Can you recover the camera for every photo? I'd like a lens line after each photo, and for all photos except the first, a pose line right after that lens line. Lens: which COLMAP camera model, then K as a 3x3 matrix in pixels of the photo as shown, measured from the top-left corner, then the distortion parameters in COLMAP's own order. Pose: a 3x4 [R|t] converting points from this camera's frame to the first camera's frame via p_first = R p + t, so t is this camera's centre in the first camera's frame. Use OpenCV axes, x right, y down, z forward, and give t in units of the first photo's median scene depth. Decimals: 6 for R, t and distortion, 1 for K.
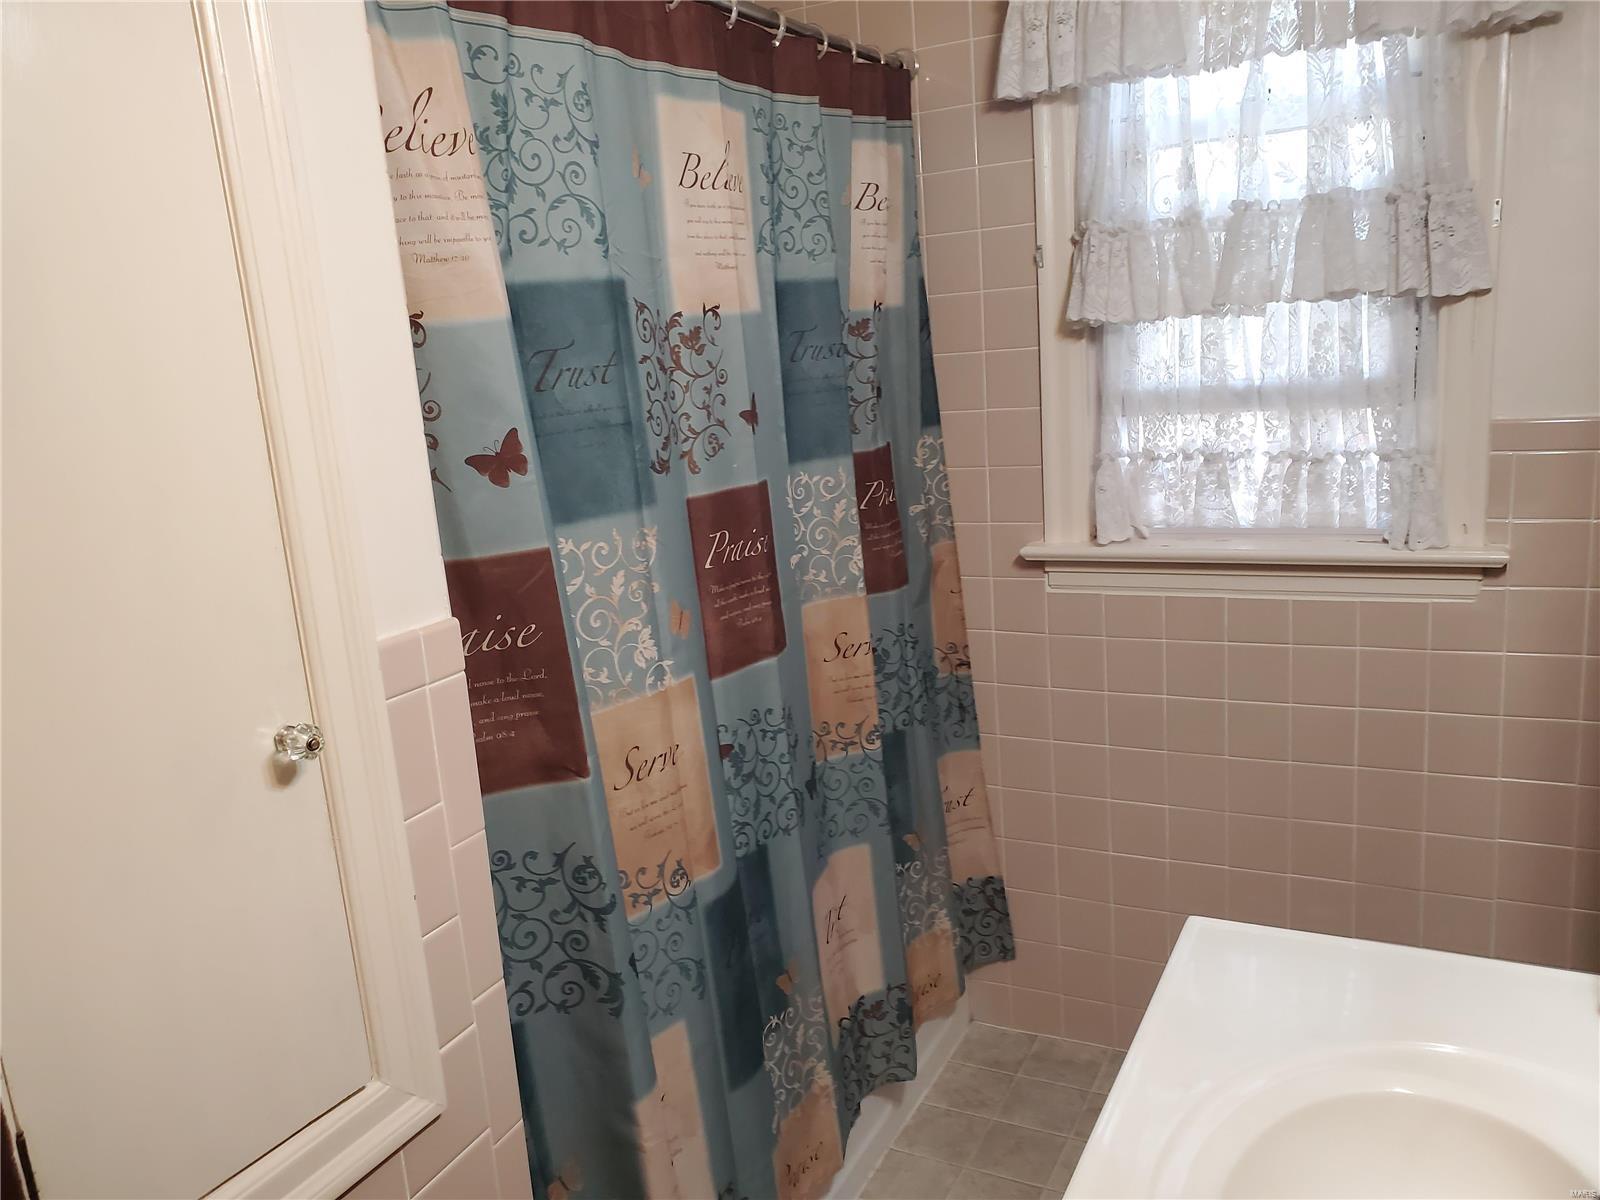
lens RADIAL K [[1241.0, 0, 791.5], [0, 1241.0, 593.1], [0, 0, 1]] dist [0.028904, -0.018418]
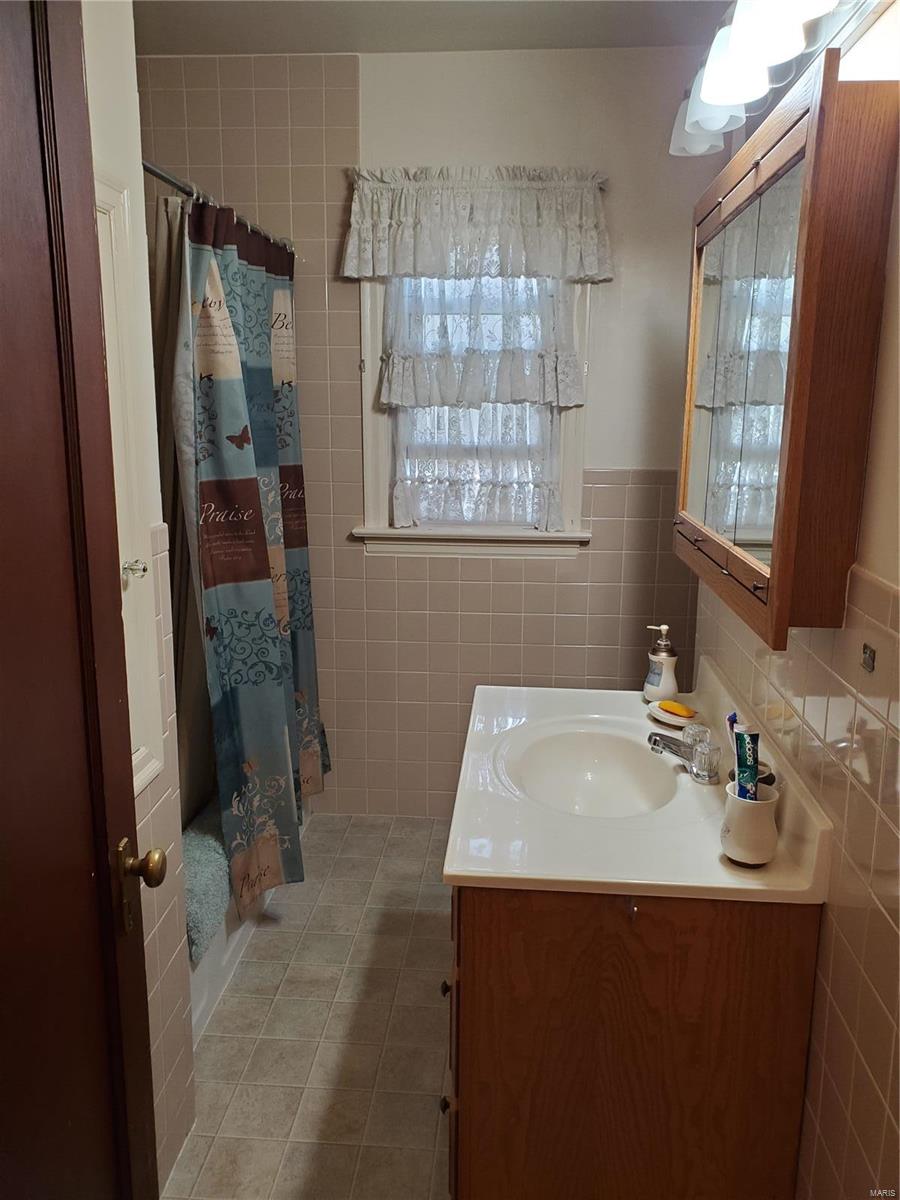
lens RADIAL K [[930.8, 0, 452.3], [0, 930.8, 603.3], [0, 0, 1]] dist [0.028904, -0.018418]
pose [[0.920695, -0.001621, 0.390278, -0.224961], [0.004524, 0.999969, -0.006519, 0.087473], [-0.390256, 0.007768, 0.920674, -0.307761]]
